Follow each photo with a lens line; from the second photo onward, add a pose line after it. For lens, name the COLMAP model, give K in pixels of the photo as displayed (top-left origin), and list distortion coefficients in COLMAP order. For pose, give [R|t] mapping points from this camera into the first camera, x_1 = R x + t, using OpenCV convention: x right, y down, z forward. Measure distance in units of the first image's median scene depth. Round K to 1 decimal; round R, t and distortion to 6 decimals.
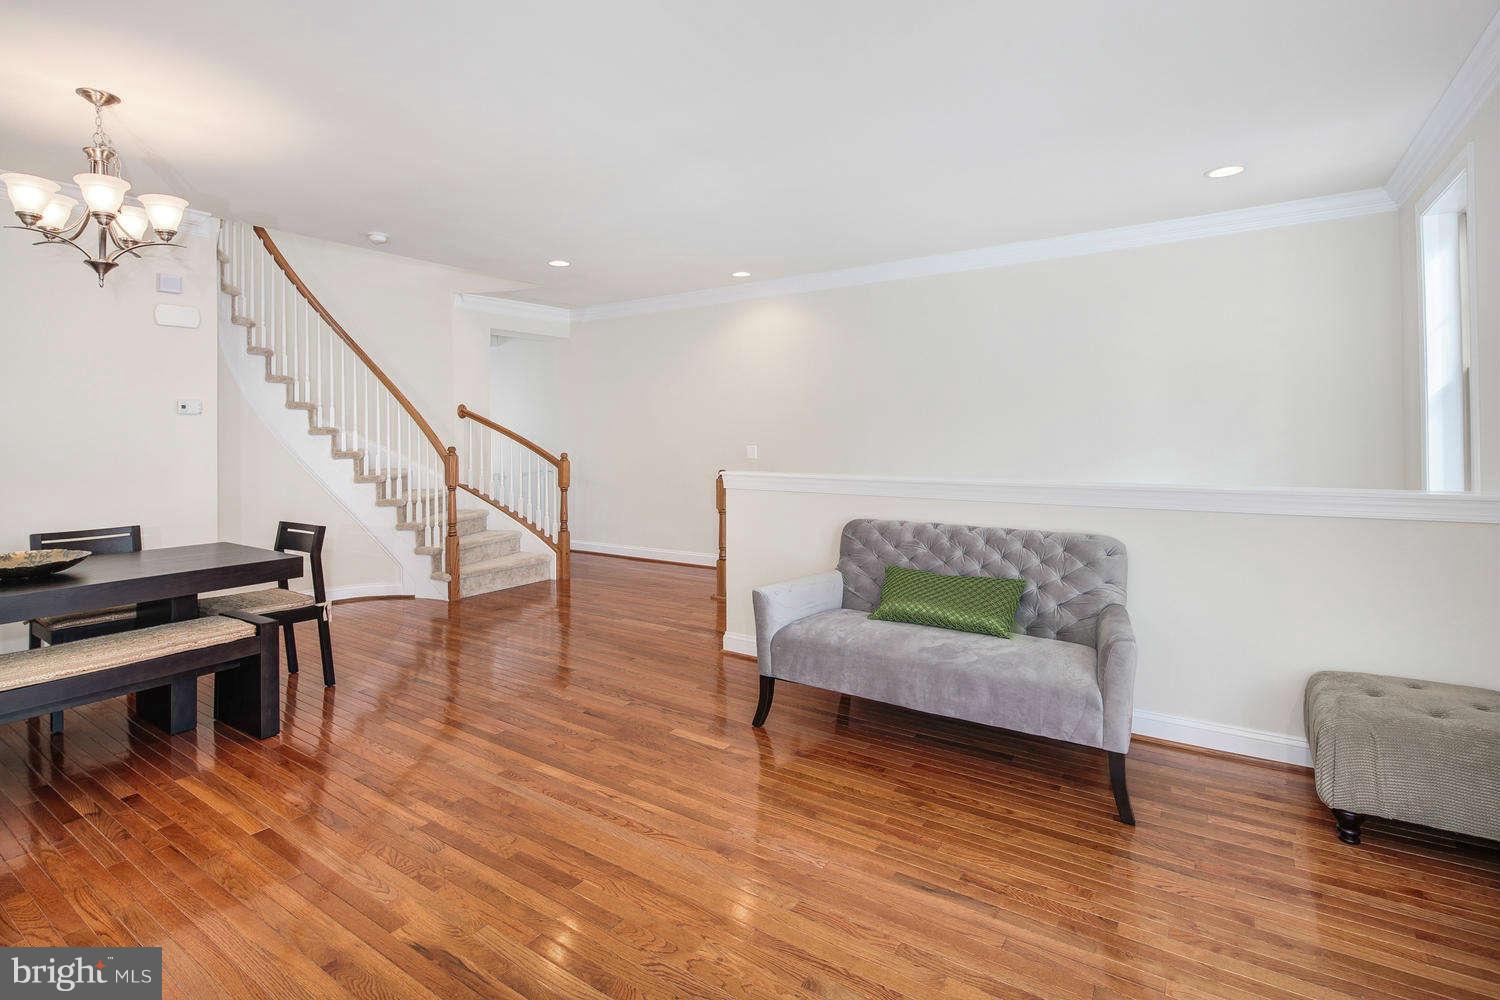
lens RADIAL K [[710.9, 0, 738.0], [0, 710.9, 429.6], [0, 0, 1]] dist [0.000174, -0.000625]
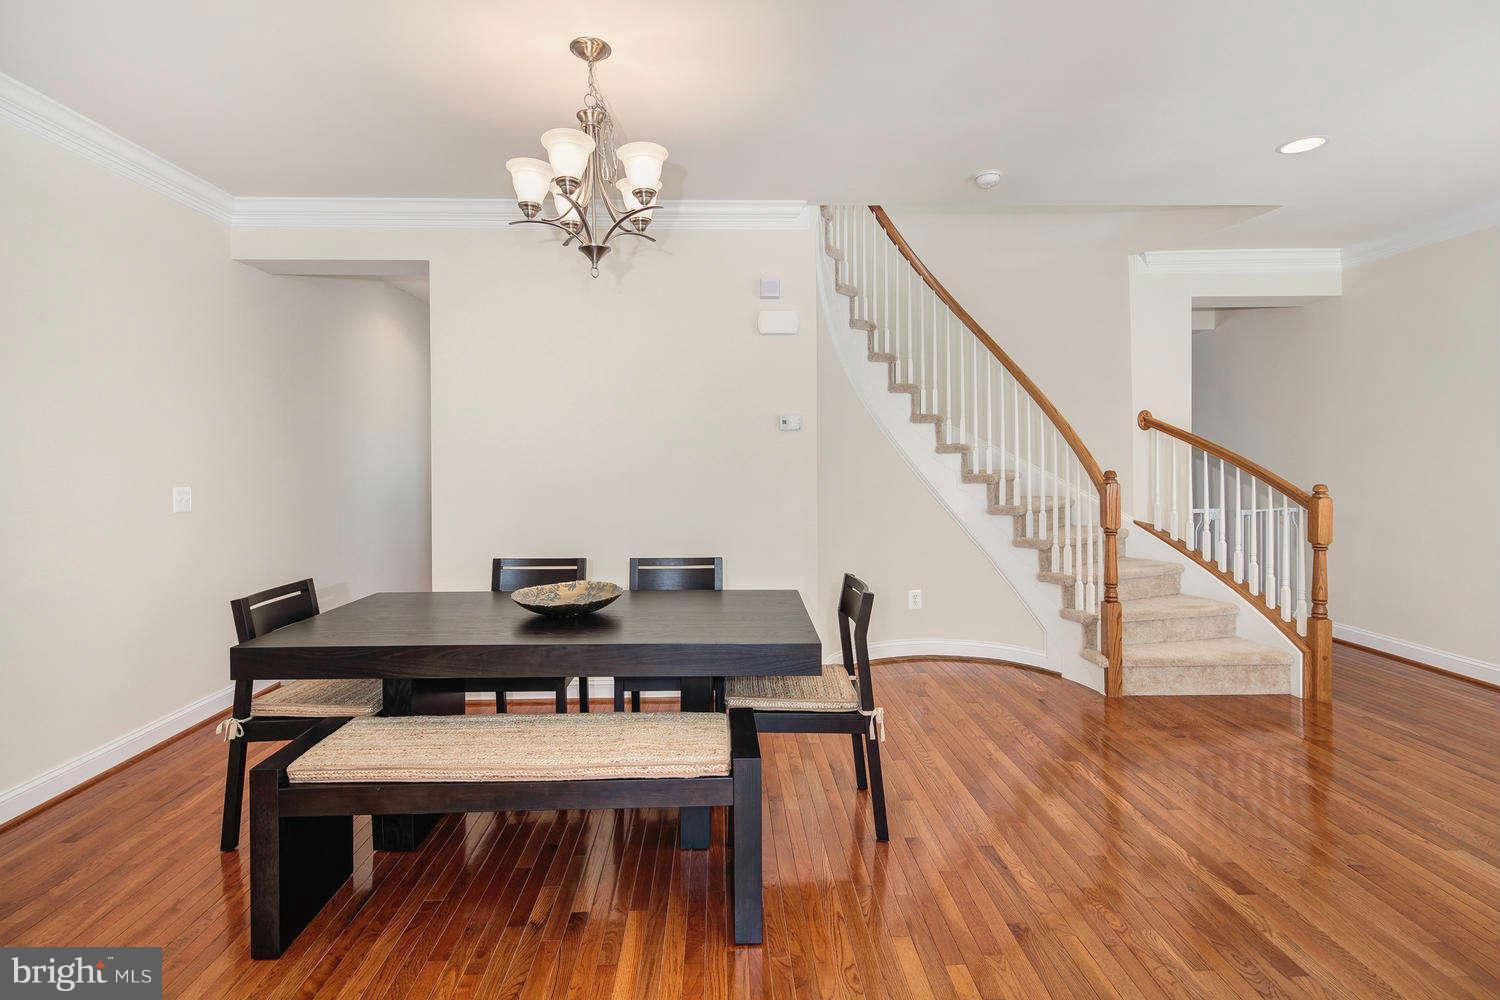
lens RADIAL K [[725.8, 0, 742.9], [0, 725.8, 460.5], [0, 0, 1]] dist [0.001556, -0.000377]
pose [[0.586154, 0.007386, -0.810166, -0.045727], [0.005350, 0.999901, 0.012986, 0.003680], [0.810182, -0.011946, 0.586056, 0.305923]]
